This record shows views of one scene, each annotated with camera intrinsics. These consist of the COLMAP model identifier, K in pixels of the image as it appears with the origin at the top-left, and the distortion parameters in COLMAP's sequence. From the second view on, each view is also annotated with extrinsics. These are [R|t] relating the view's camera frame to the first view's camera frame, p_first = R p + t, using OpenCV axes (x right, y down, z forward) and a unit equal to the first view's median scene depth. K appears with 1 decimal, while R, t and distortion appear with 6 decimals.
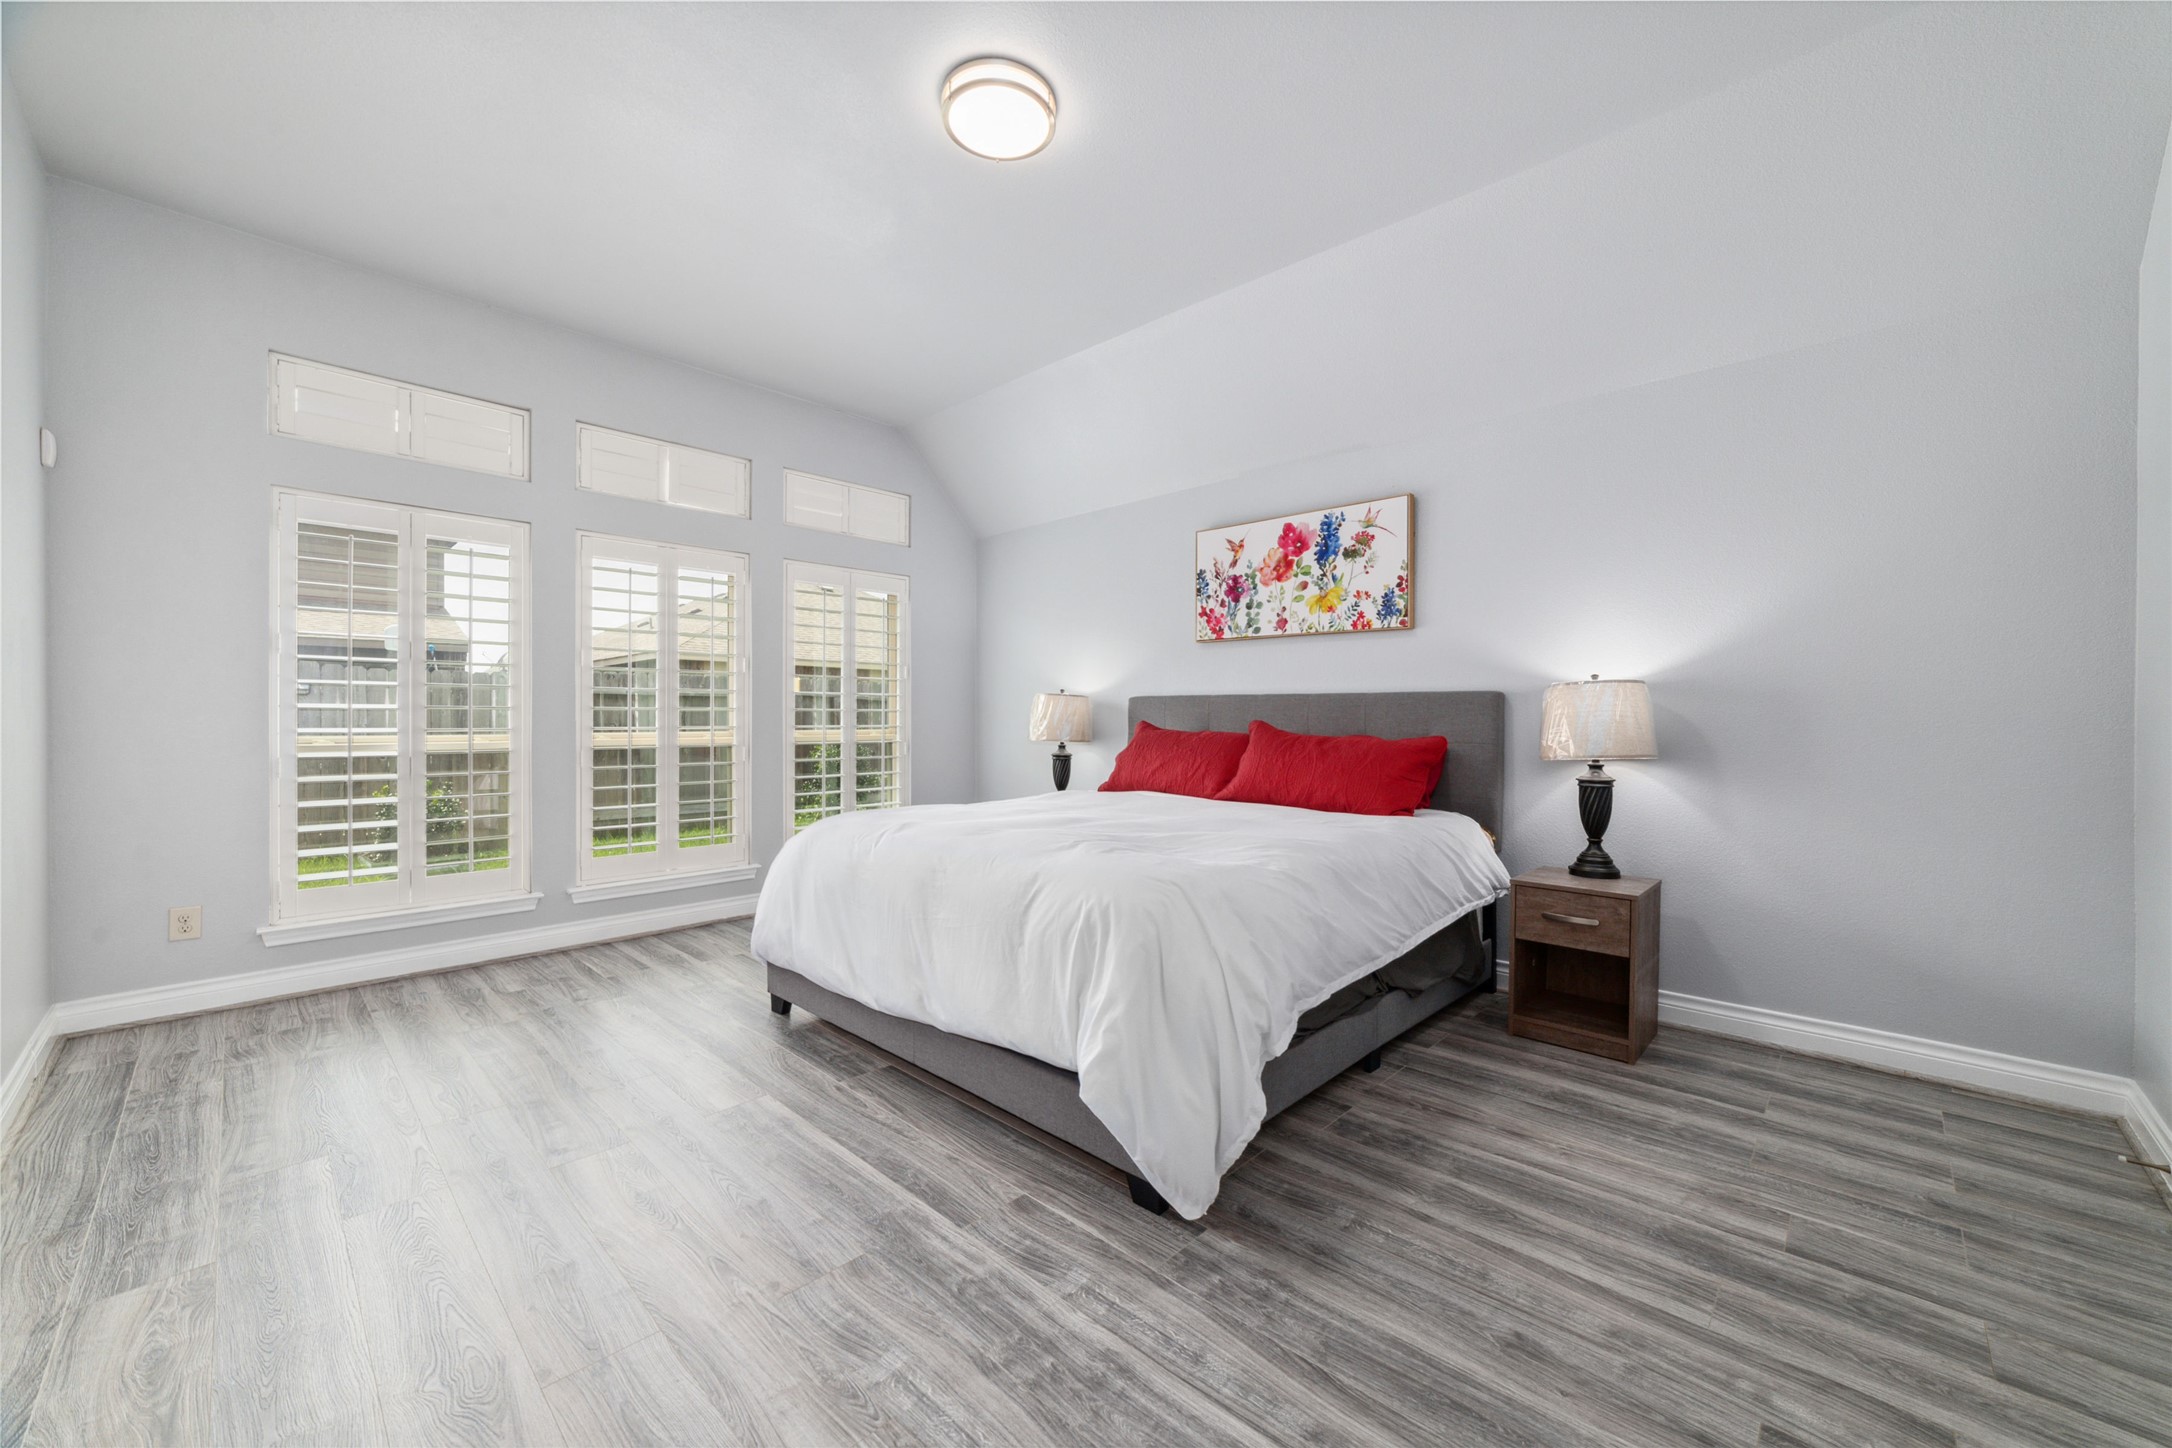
lens RADIAL K [[837.5, 0, 1109.9], [0, 837.5, 756.9], [0, 0, 1]] dist [-0.017331, 0.002108]
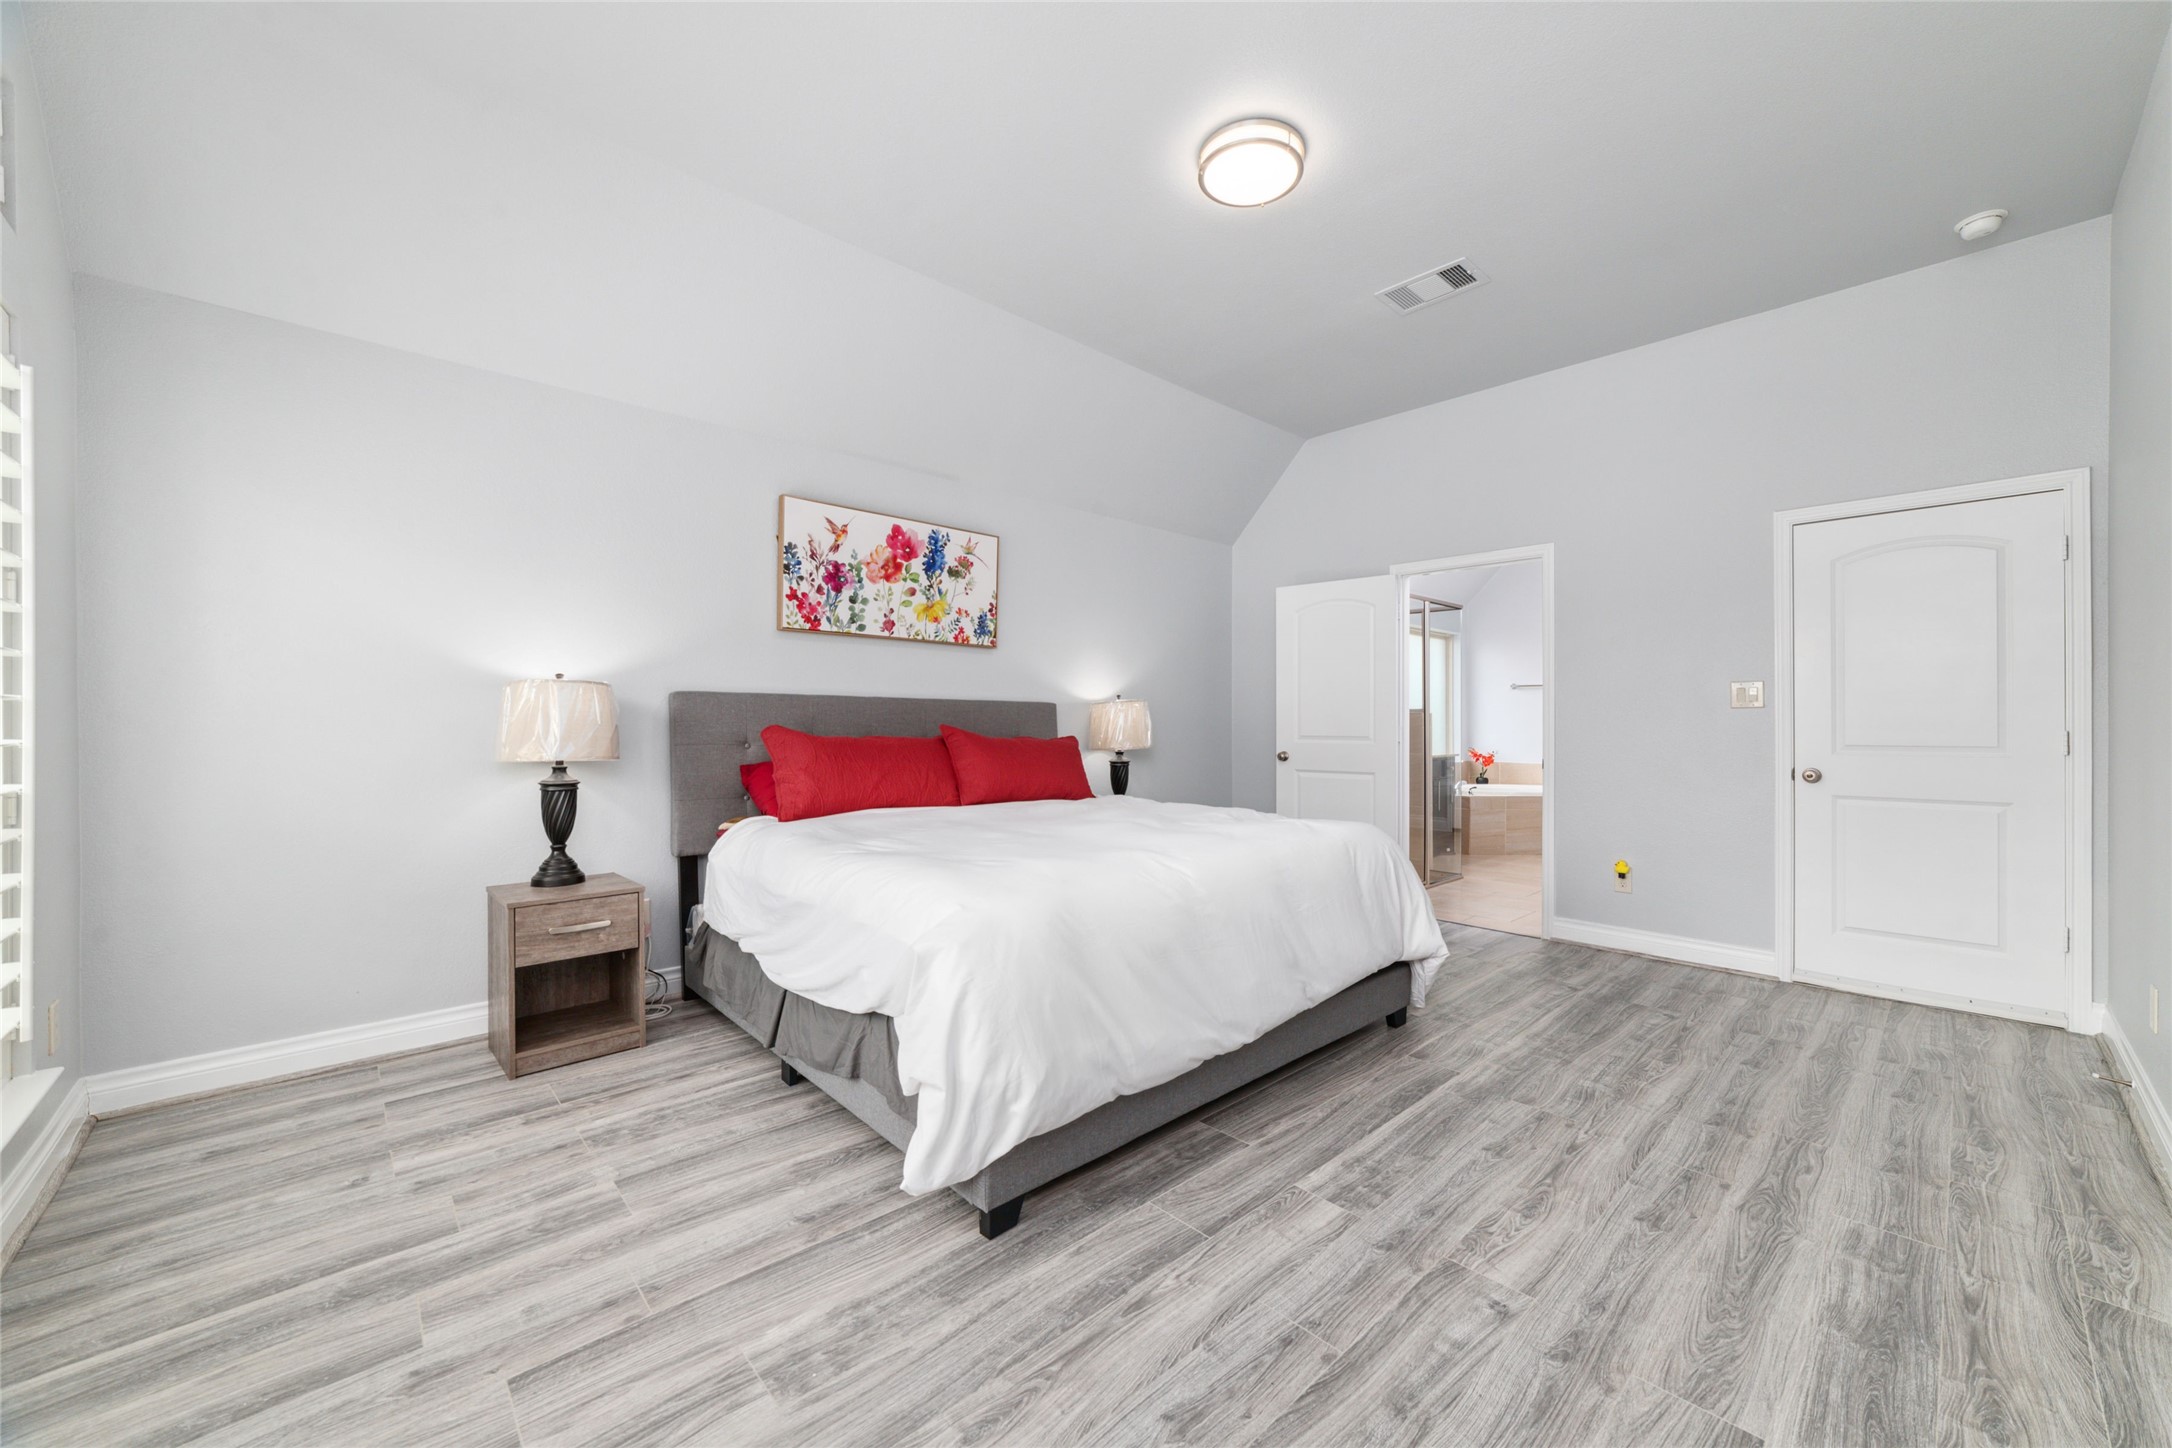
lens RADIAL K [[837.5, 0, 1078.7], [0, 837.5, 776.6], [0, 0, 1]] dist [-0.017331, 0.002108]
pose [[0.064912, -0.066515, 0.995672, -0.768064], [0.042929, 0.997038, 0.063807, -0.036048], [-0.996967, 0.038601, 0.067576, 0.722245]]
